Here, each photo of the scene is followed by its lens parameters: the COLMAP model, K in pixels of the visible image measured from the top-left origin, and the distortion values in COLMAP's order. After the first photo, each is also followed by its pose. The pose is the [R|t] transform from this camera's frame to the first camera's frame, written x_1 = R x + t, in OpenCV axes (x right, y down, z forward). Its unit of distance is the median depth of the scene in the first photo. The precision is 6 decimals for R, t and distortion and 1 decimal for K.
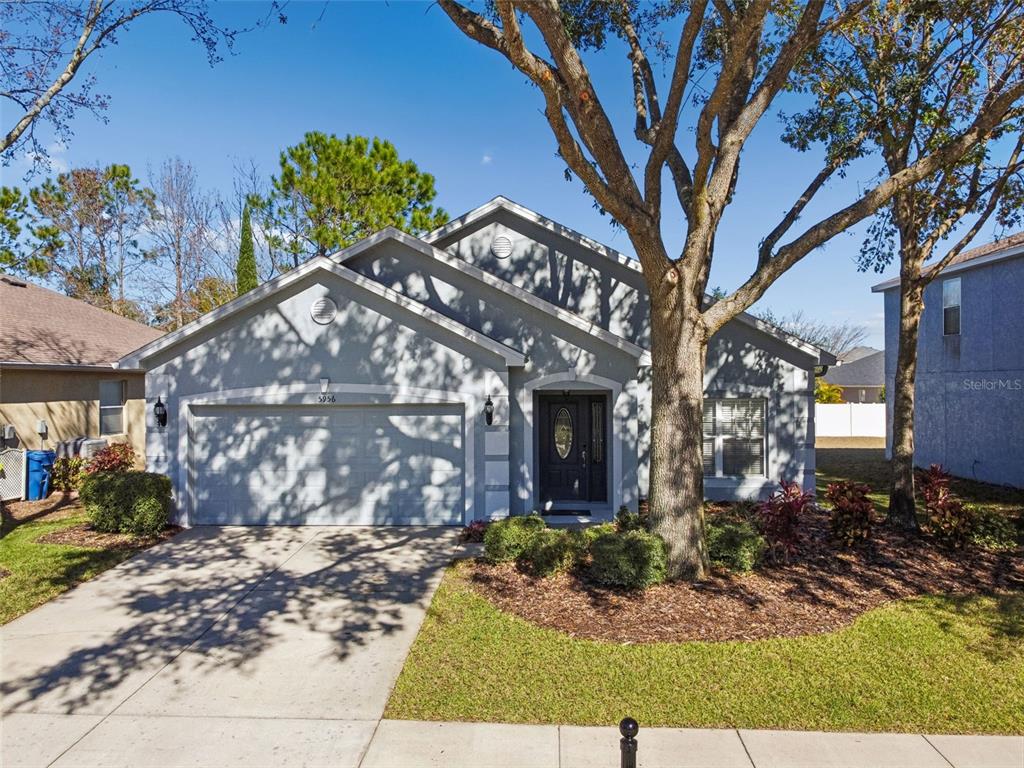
lens RADIAL K [[782.1, 0, 512.0], [0, 782.1, 384.0], [0, 0, 1]] dist [-0.002059, -0.003513]
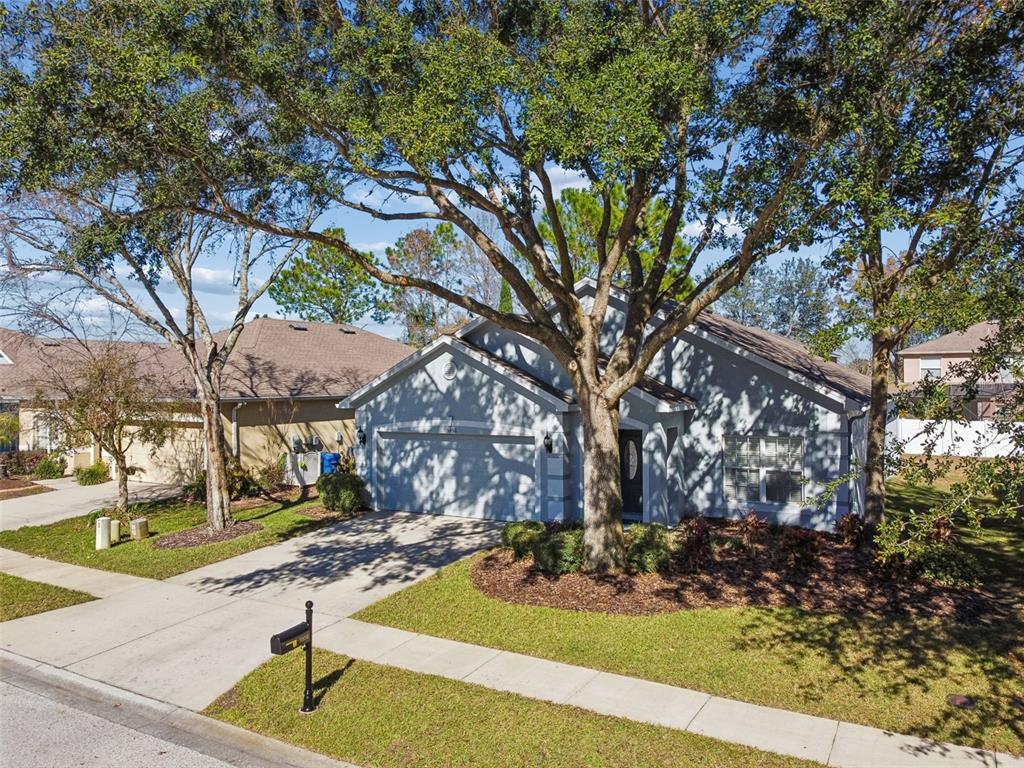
lens RADIAL K [[782.1, 0, 512.0], [0, 782.1, 384.0], [0, 0, 1]] dist [-0.002059, -0.003513]
pose [[0.887368, 0.002474, -0.461056, 0.533005], [0.001164, 0.999970, 0.007607, -0.077447], [0.461061, -0.007287, 0.887339, -0.249382]]
